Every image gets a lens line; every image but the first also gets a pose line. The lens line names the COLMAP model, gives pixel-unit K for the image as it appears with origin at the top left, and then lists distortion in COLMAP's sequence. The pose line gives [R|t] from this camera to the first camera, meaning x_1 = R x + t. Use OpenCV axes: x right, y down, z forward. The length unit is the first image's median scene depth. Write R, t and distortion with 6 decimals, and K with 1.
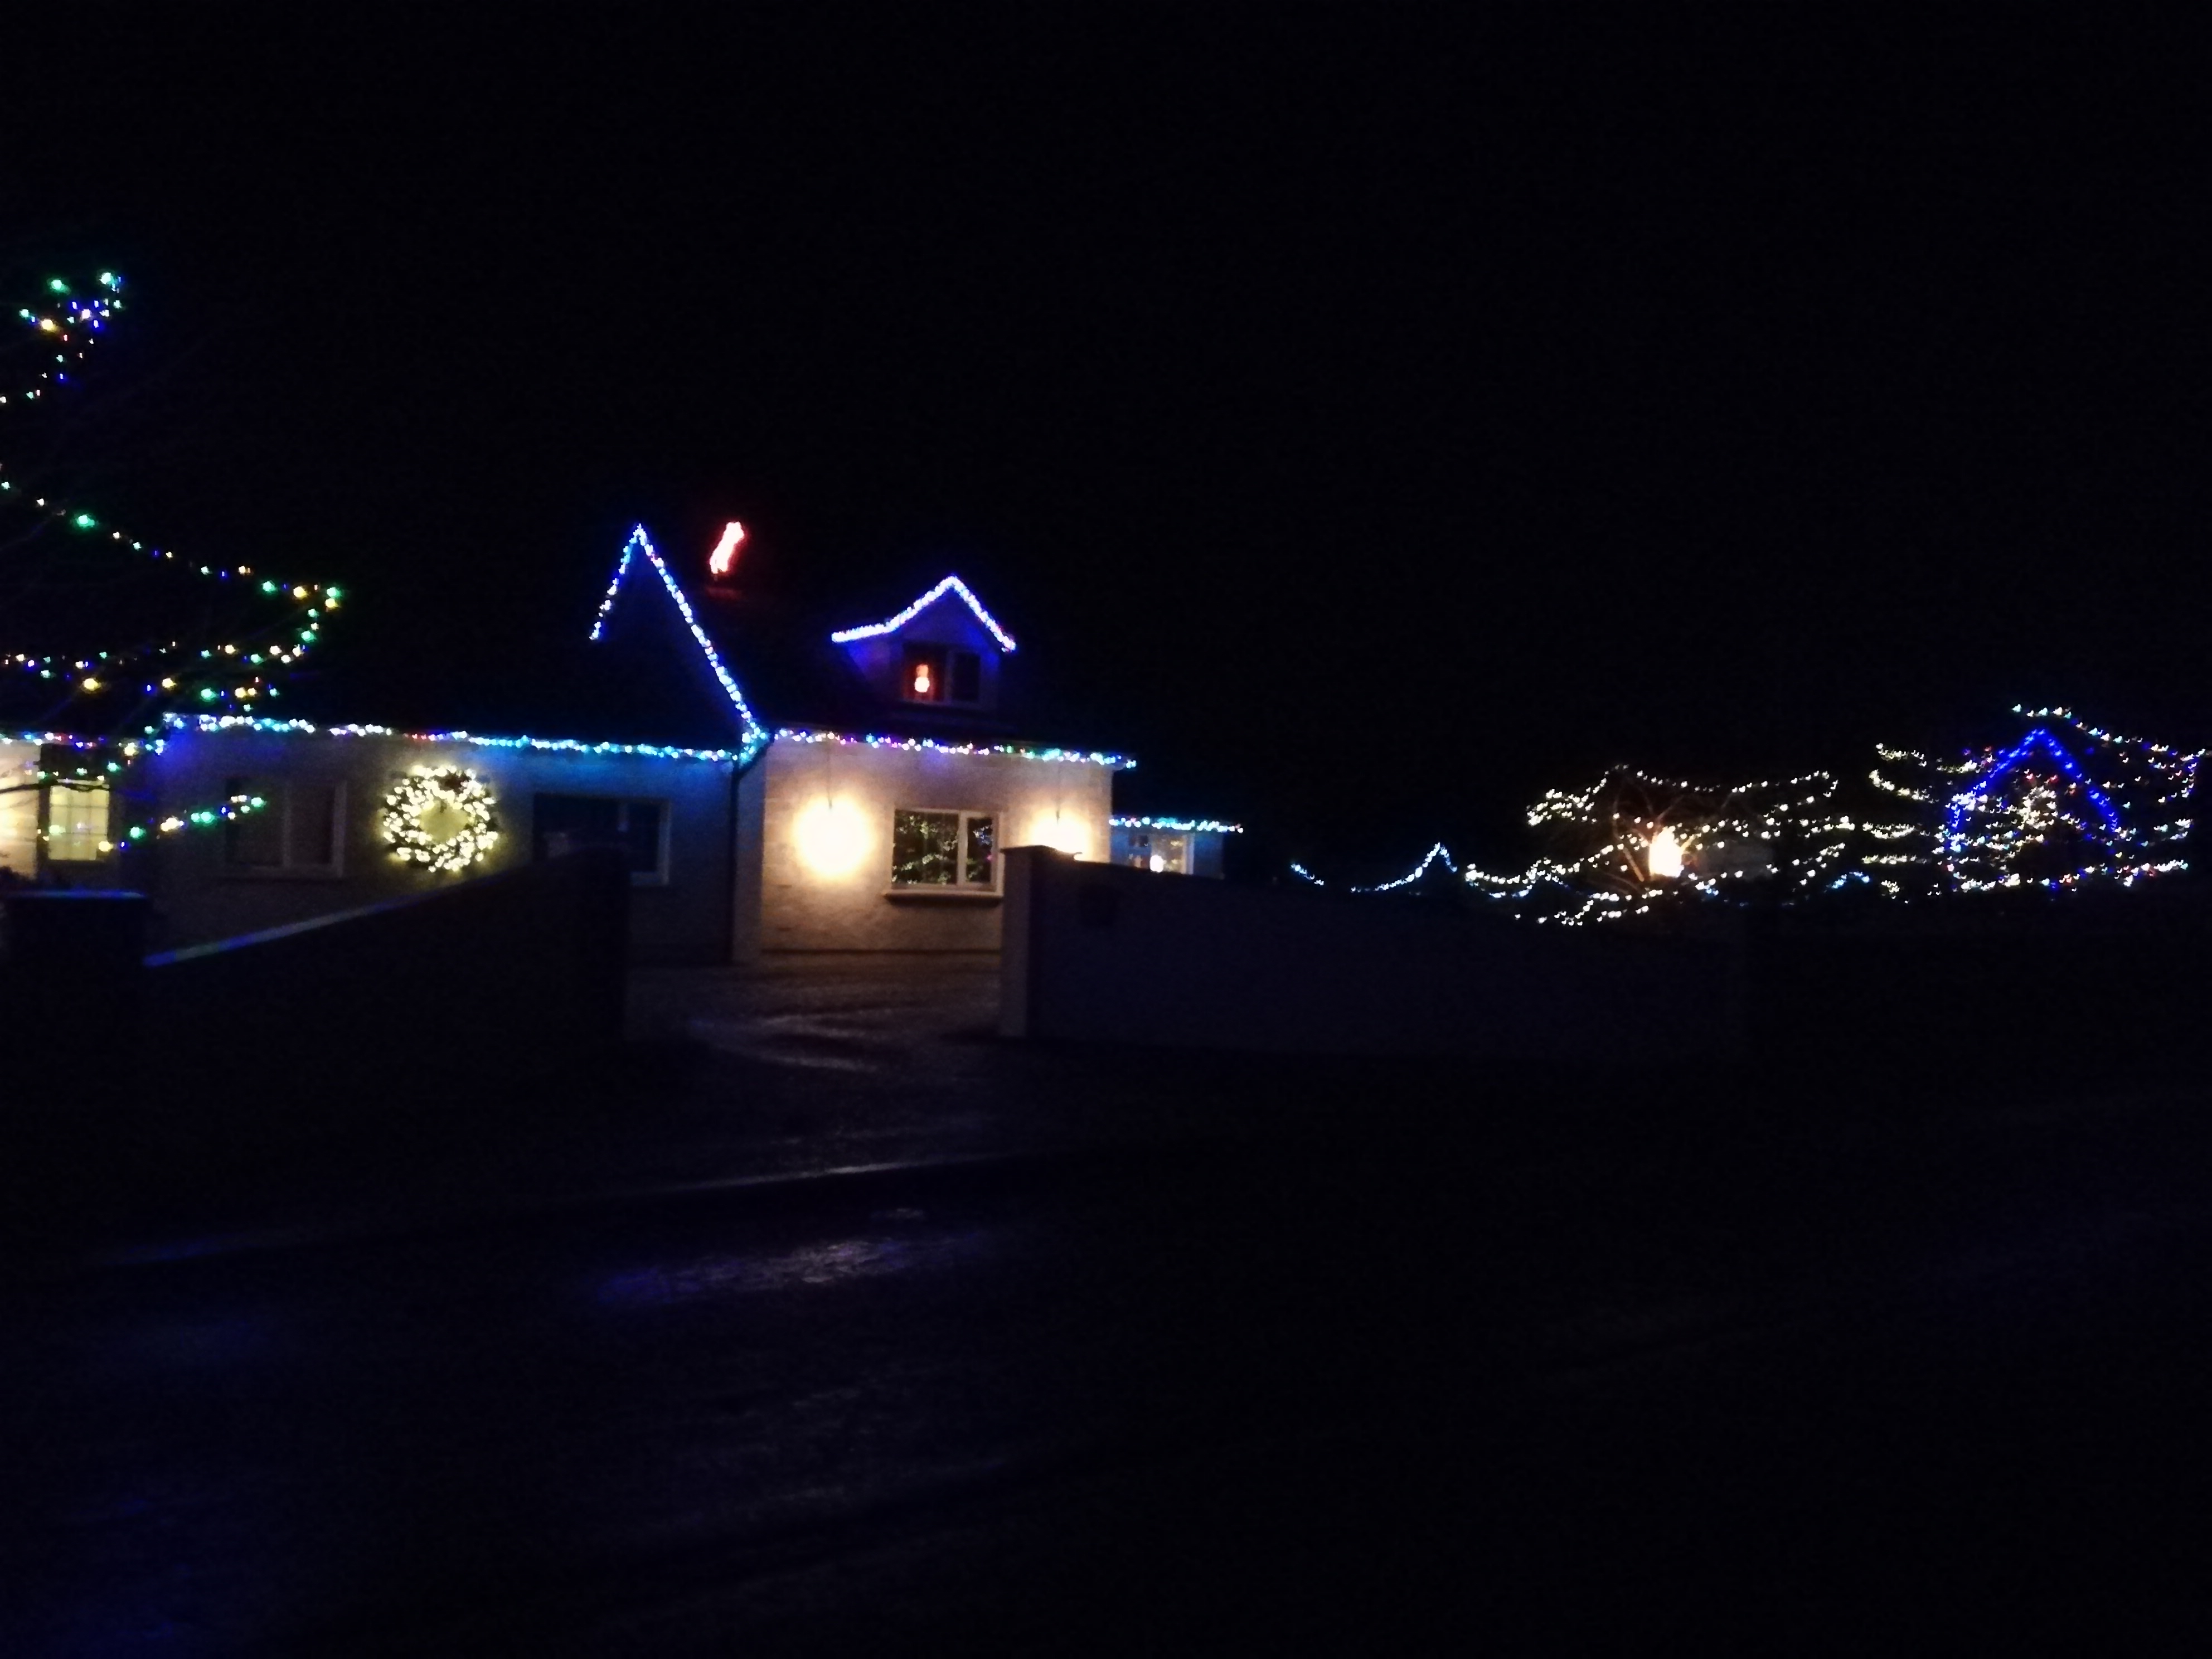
lens RADIAL K [[1675.1, 0, 1096.1], [0, 1675.1, 847.4], [0, 0, 1]] dist [0.081447, -0.138525]
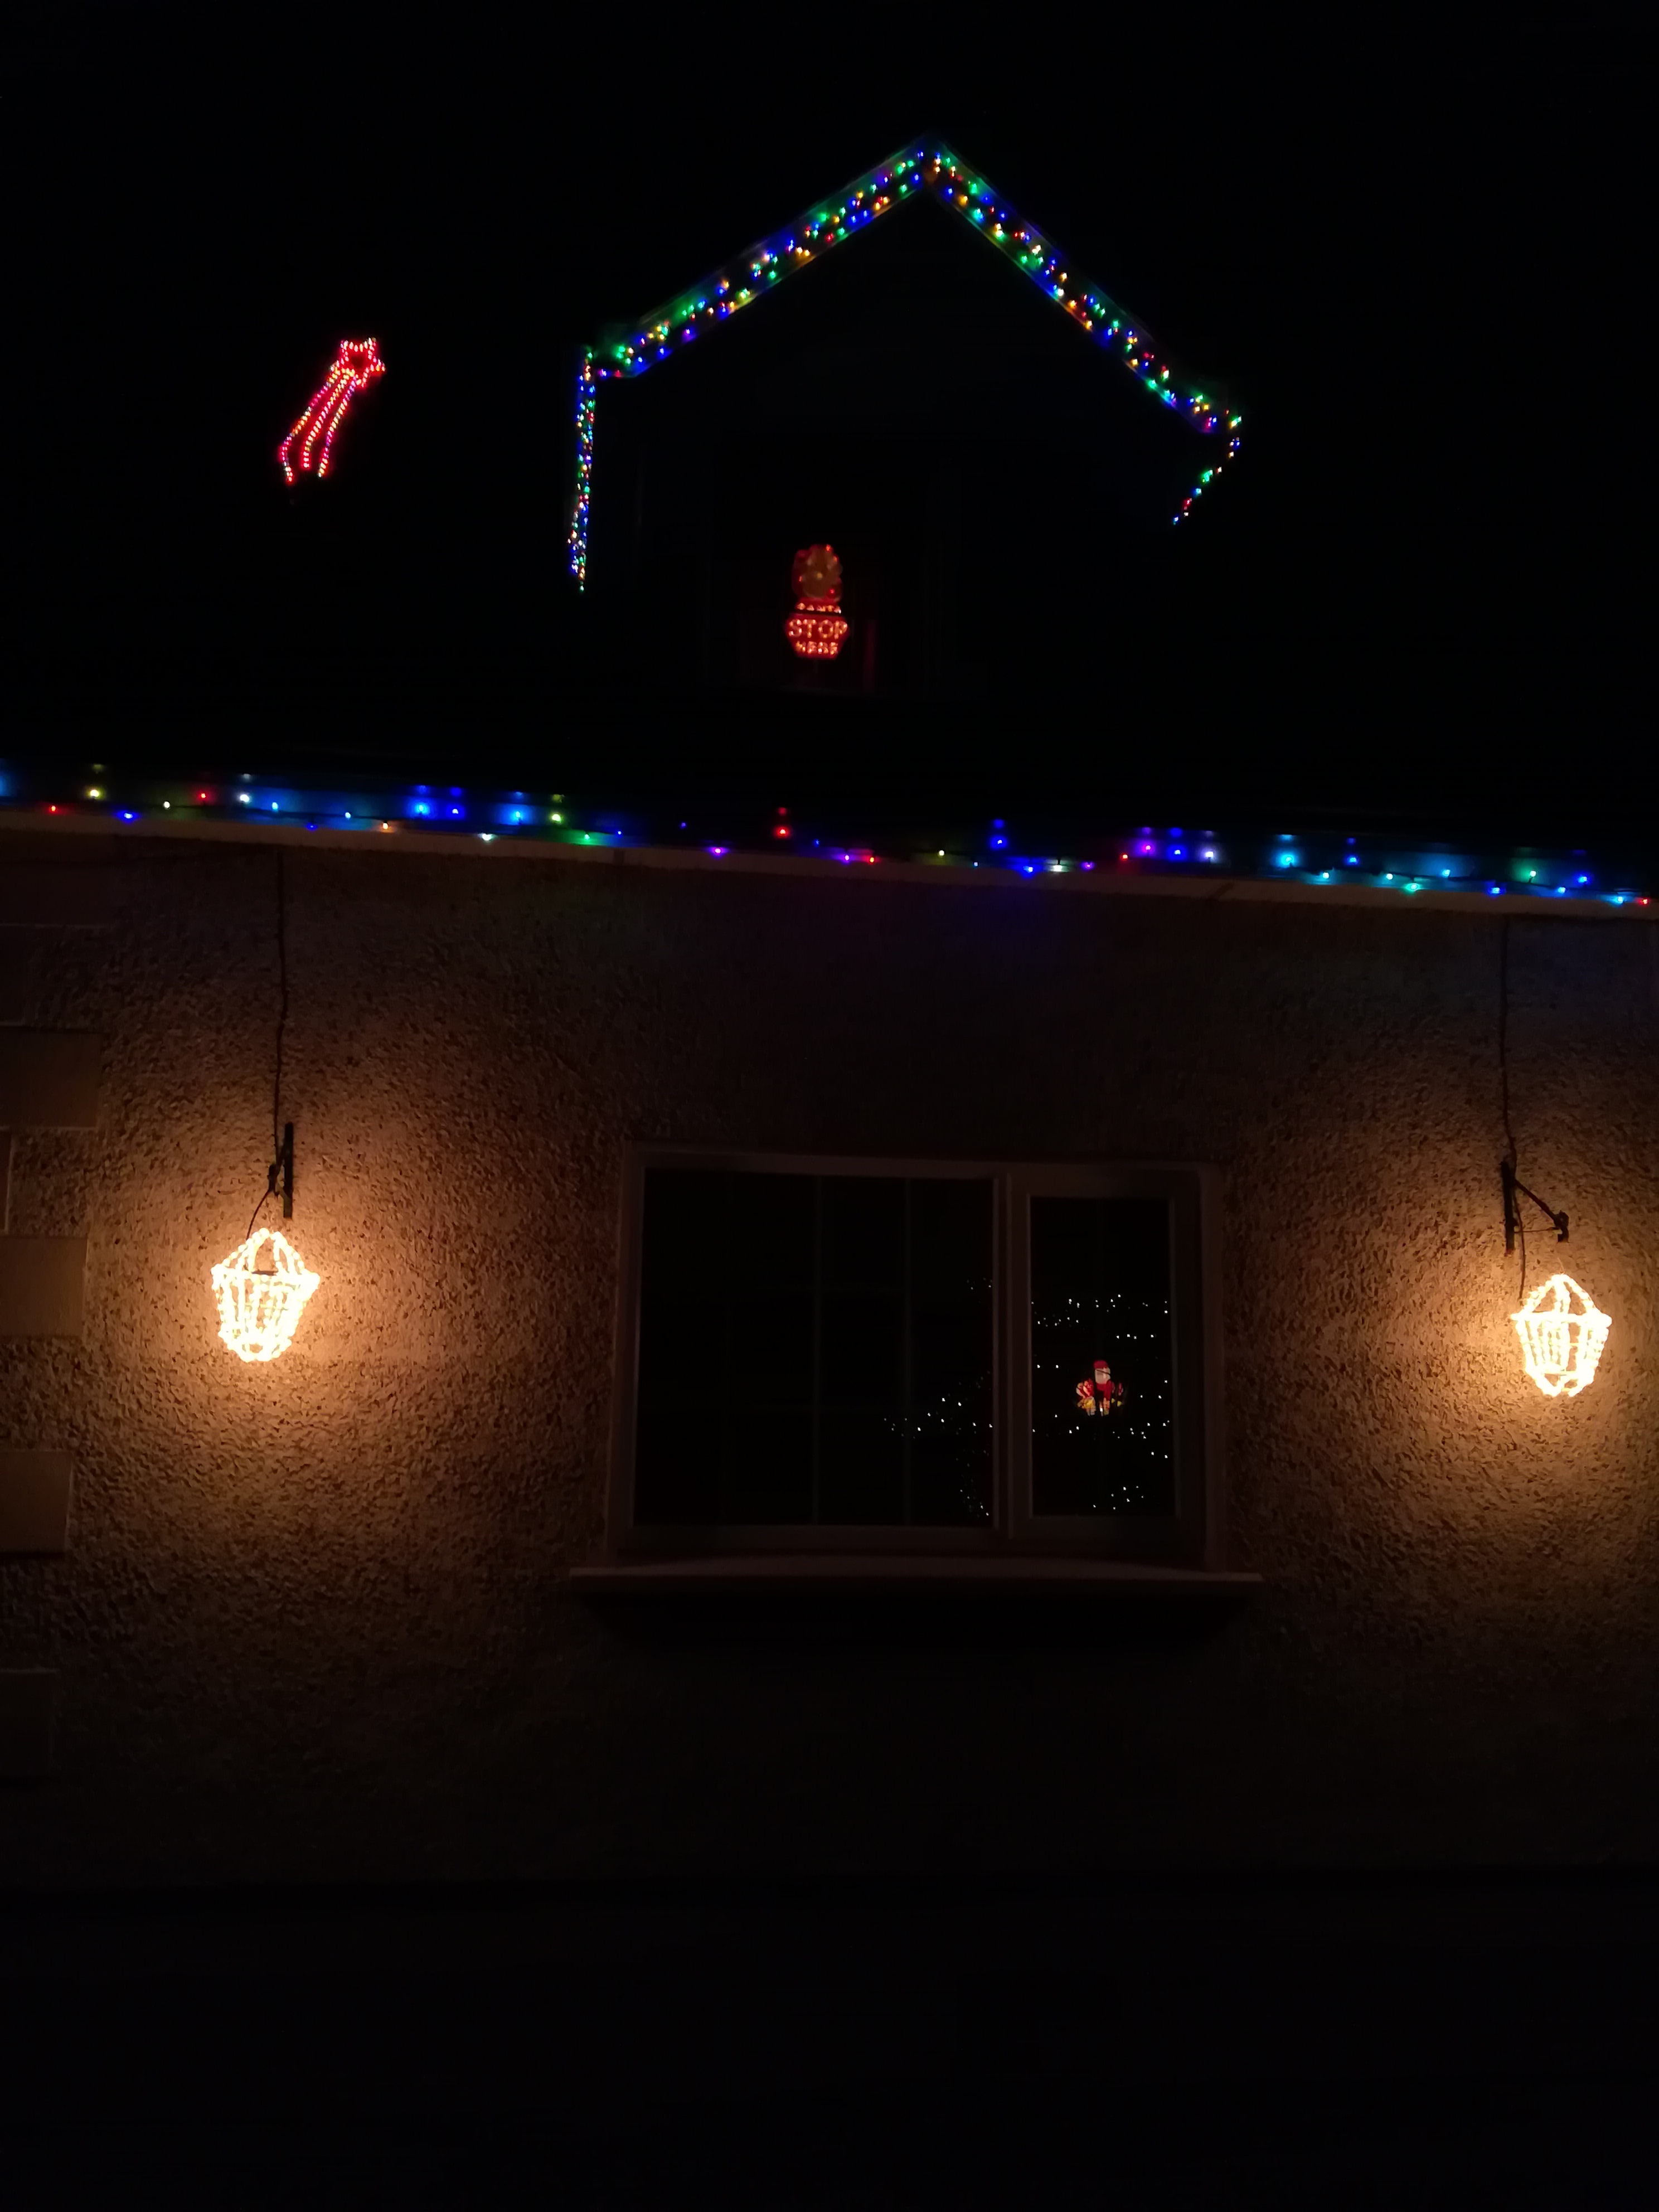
lens RADIAL K [[1795.6, 0, 828.9], [0, 1795.6, 1107.1], [0, 0, 1]] dist [0.021981, 0.003396]
pose [[0.904466, -0.087748, -0.417423, -0.004969], [0.023127, 0.987260, -0.157424, 0.006090], [0.425919, 0.132730, 0.894973, 0.789044]]
